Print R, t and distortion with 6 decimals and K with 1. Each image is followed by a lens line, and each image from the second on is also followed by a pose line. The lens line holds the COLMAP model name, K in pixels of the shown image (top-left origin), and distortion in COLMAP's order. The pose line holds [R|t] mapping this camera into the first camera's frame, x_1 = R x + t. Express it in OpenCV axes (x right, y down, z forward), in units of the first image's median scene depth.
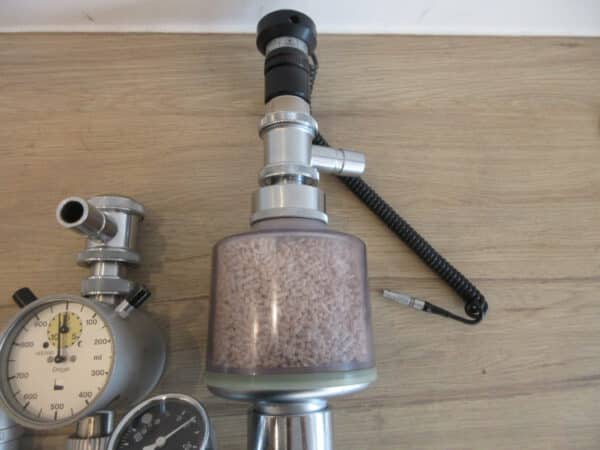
lens RADIAL K [[457.9, 0, 300.0], [0, 457.9, 225.0], [0, 0, 1]] dist [0.003985, 0.003610]
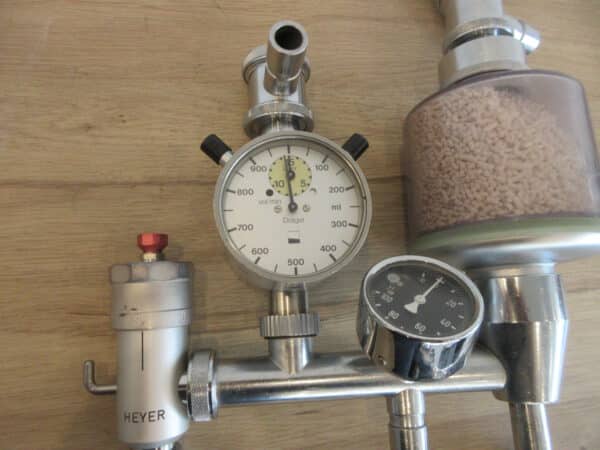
lens RADIAL K [[444.0, 0, 300.0], [0, 444.0, 225.0], [0, 0, 1]] dist [-0.005383, 0.001286]
pose [[0.986677, 0.013871, 0.162099, -0.625869], [-0.020411, 0.999041, 0.038745, 0.286457], [-0.161406, -0.041537, 0.986014, 0.208135]]
